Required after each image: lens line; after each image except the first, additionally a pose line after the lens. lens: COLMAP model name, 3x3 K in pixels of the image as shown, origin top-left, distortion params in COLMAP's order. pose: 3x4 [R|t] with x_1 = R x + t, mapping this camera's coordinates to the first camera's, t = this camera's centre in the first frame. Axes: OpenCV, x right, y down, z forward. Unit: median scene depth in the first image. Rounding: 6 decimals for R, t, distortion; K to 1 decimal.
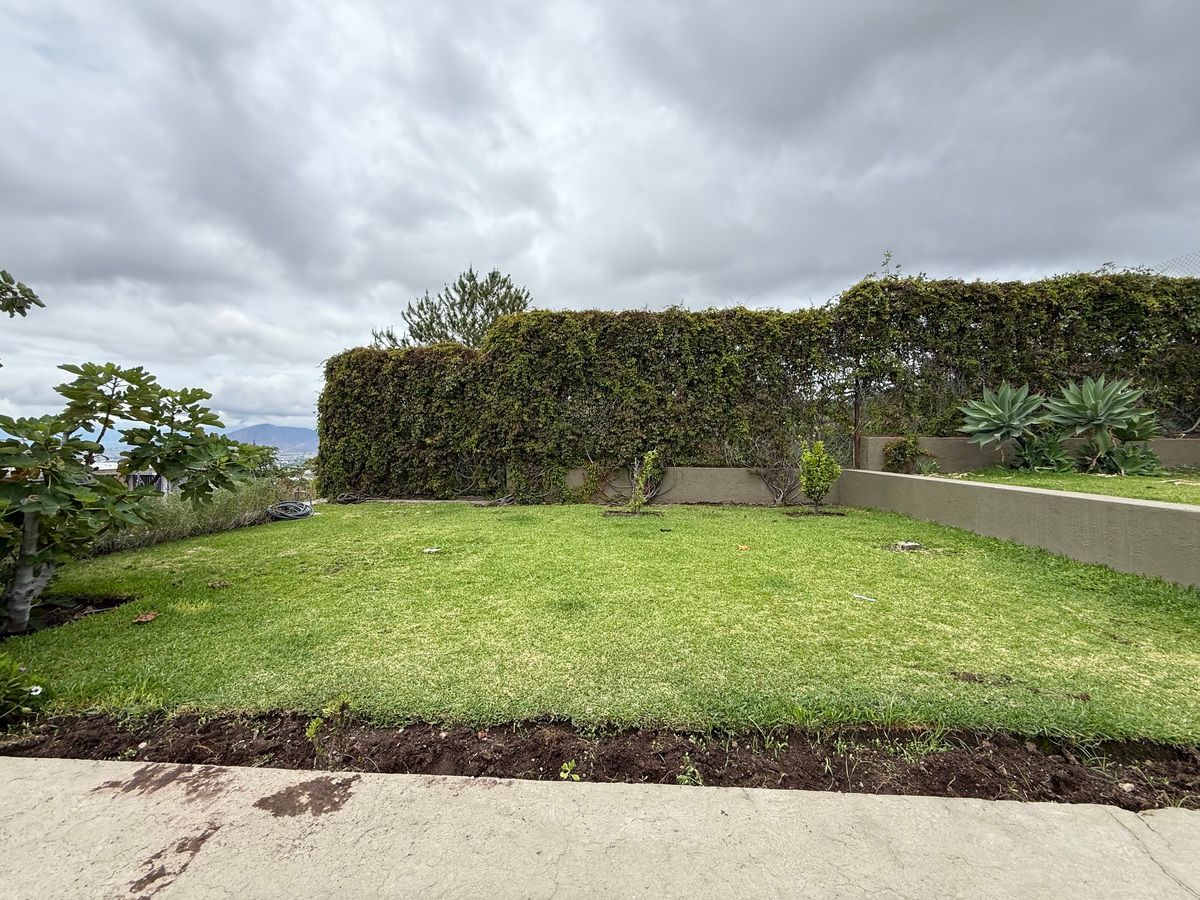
lens RADIAL K [[479.7, 0, 600.0], [0, 479.7, 450.0], [0, 0, 1]] dist [-0.001700, -0.000126]
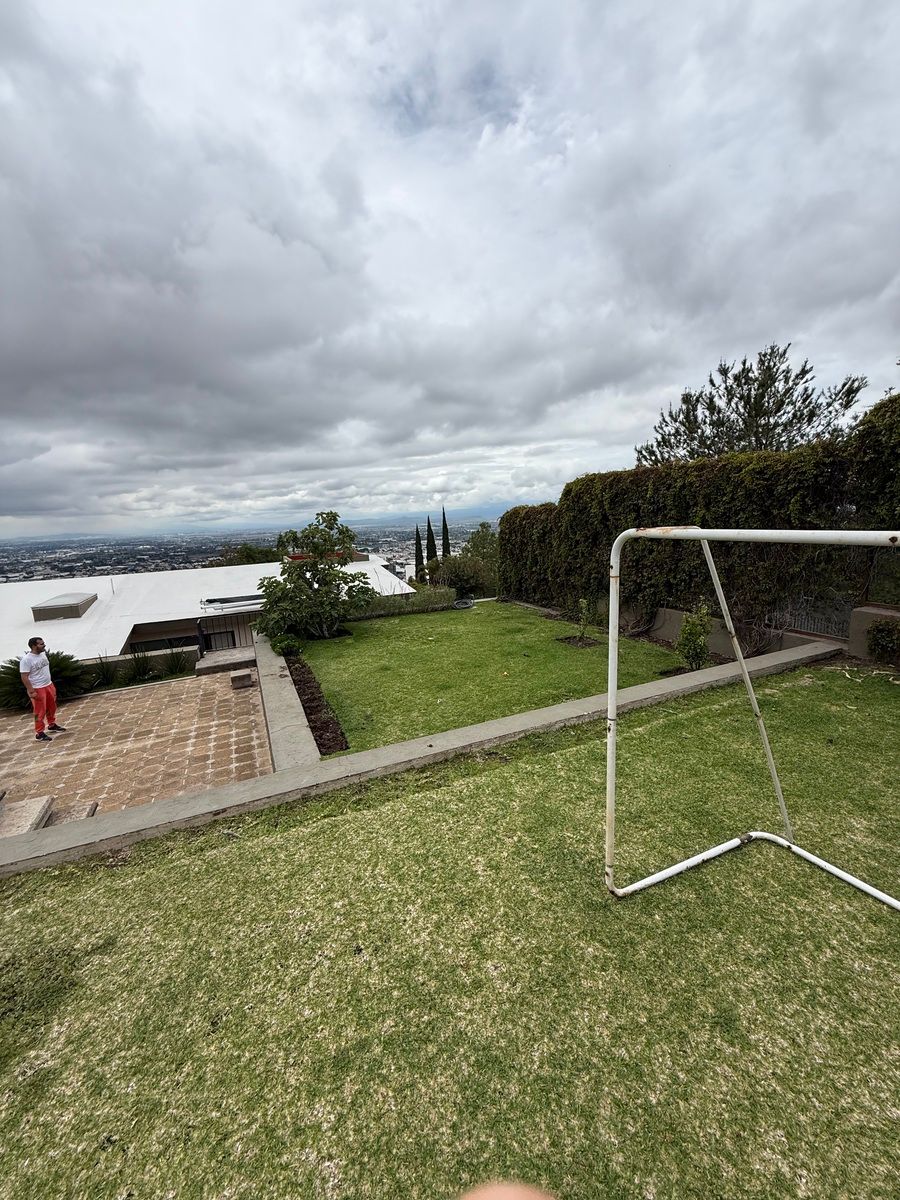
lens RADIAL K [[479.7, 0, 450.0], [0, 479.7, 600.0], [0, 0, 1]] dist [-0.001700, -0.000126]
pose [[0.461997, 0.130756, -0.877190, 0.908557], [0.031789, 0.985995, 0.163717, -0.185609], [0.886312, -0.103522, 0.451370, 0.042083]]
